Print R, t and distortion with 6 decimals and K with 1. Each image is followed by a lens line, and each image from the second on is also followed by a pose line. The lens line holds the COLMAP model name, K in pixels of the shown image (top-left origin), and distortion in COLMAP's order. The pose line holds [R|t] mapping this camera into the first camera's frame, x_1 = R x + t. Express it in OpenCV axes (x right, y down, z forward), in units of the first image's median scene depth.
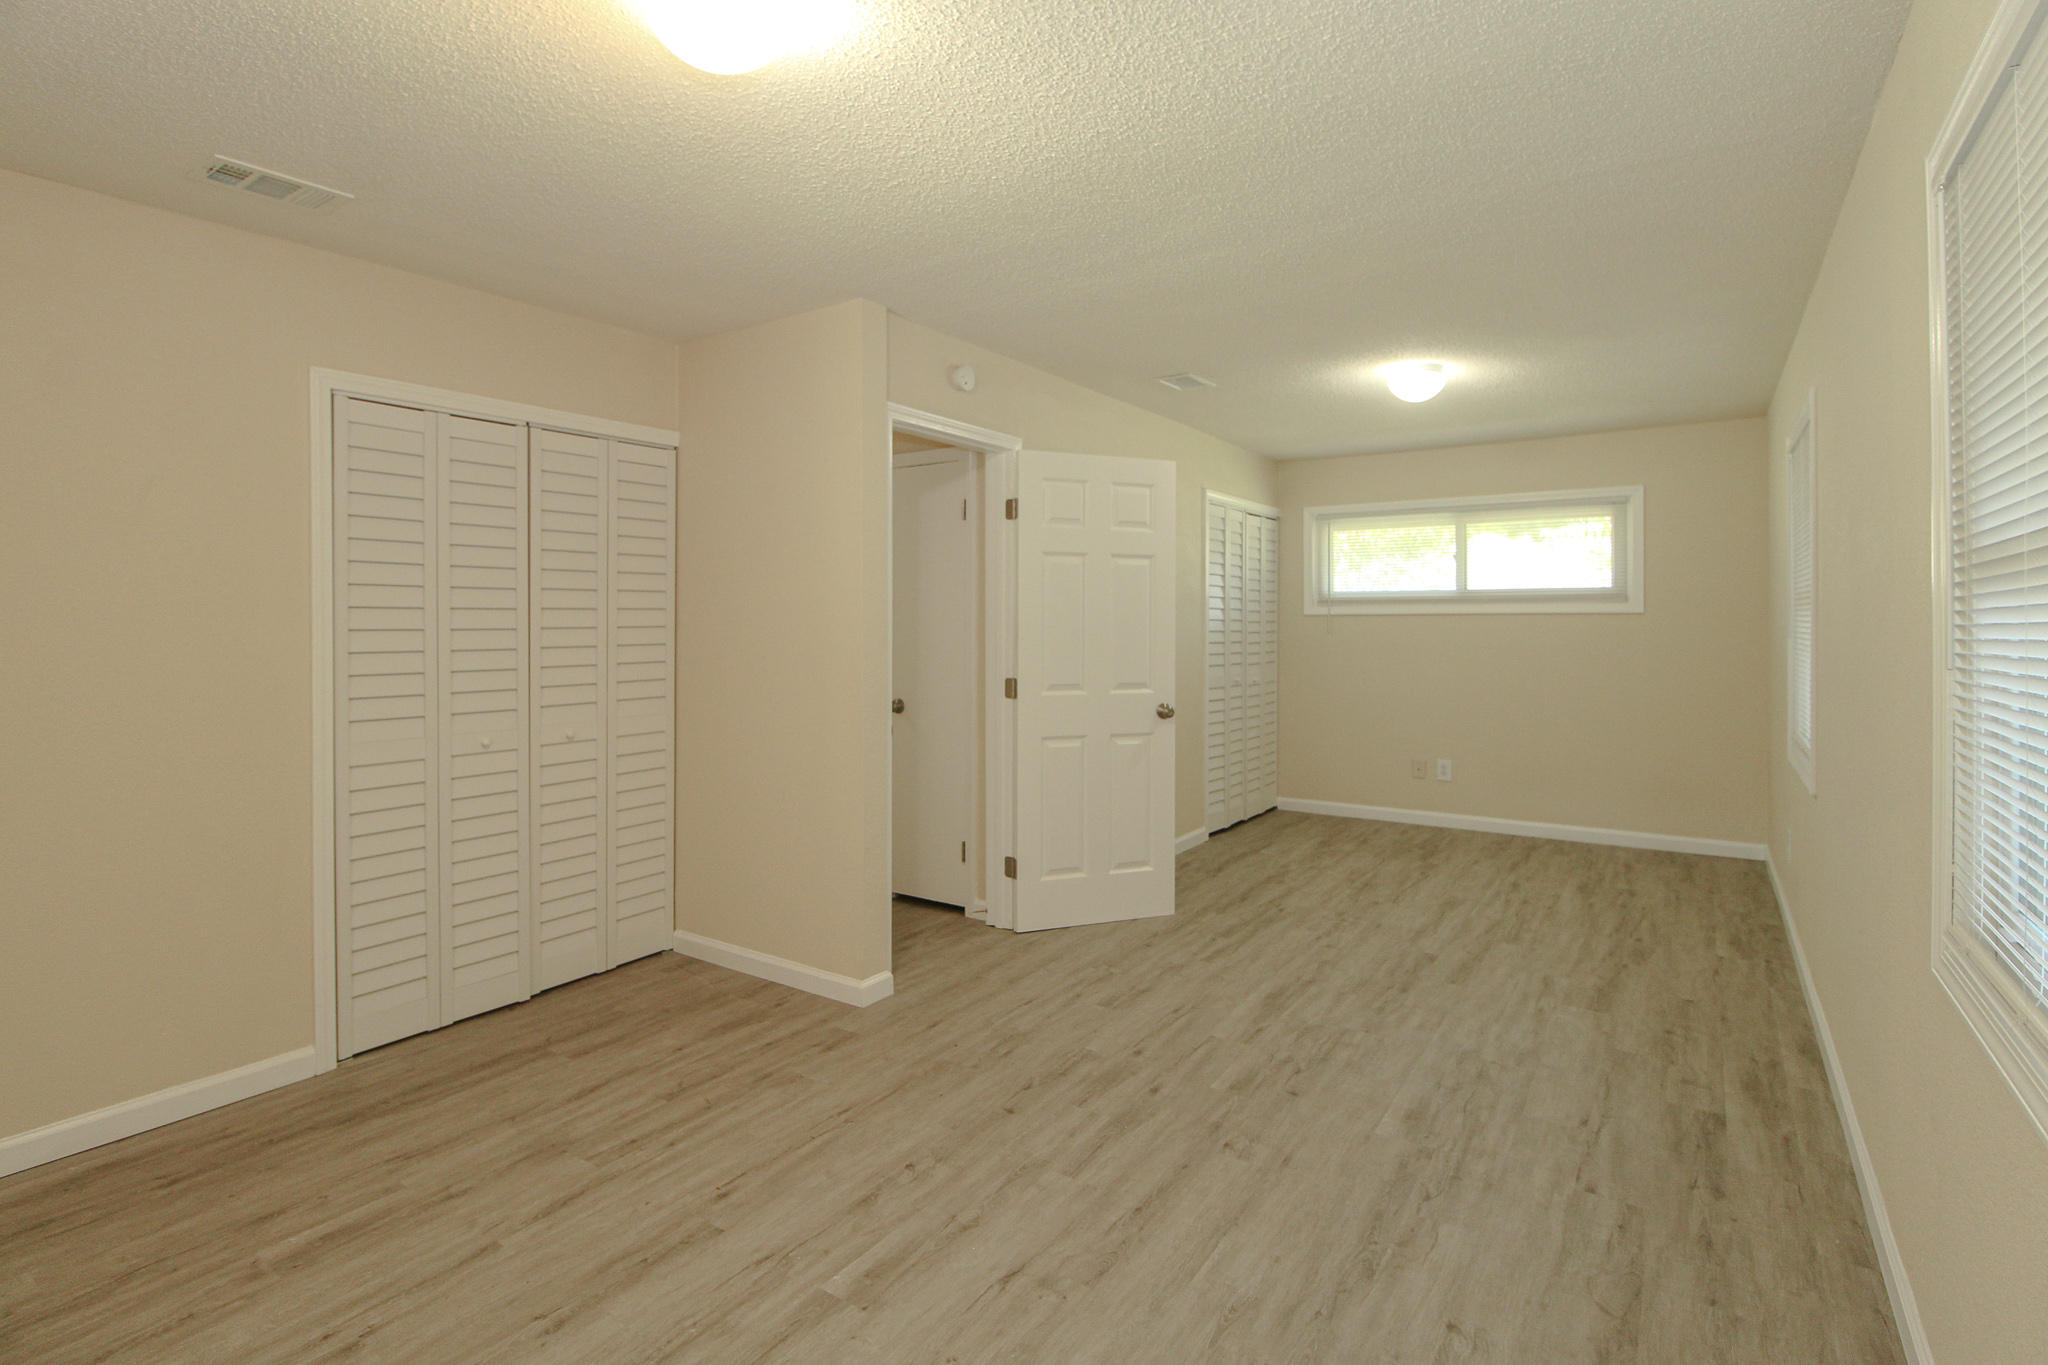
lens RADIAL K [[956.1, 0, 1030.7], [0, 956.1, 680.7], [0, 0, 1]] dist [-0.005687, -0.009904]
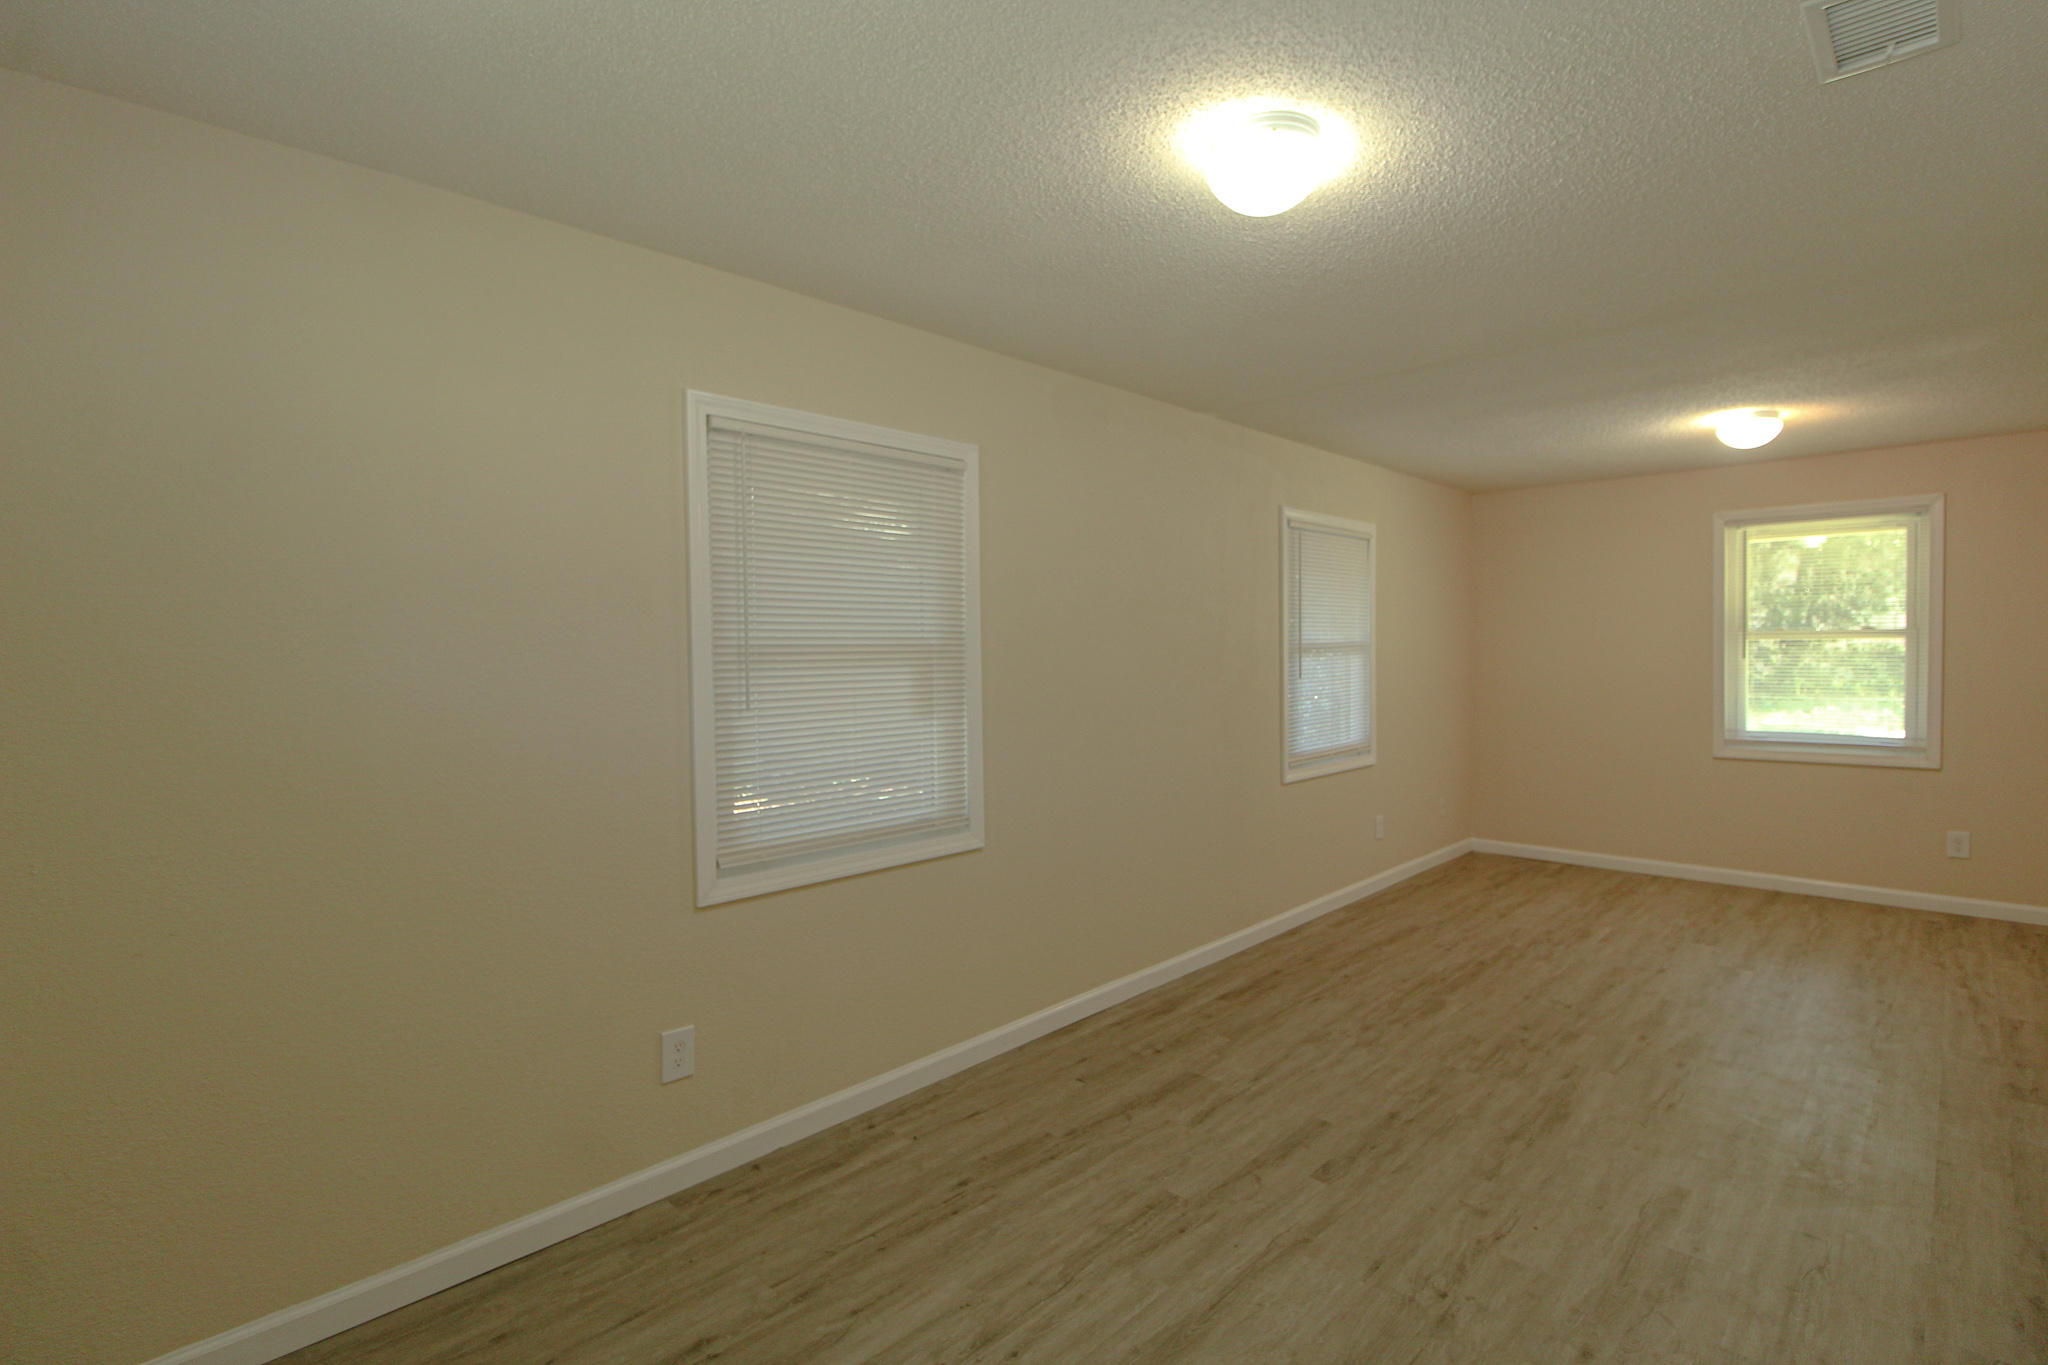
lens RADIAL K [[956.1, 0, 1030.7], [0, 956.1, 680.7], [0, 0, 1]] dist [-0.005687, -0.009904]
pose [[-0.984164, 0.010340, 0.176956, 0.668726], [0.026779, 0.995512, 0.090762, -0.168665], [-0.175223, 0.094064, -0.980025, 2.226468]]
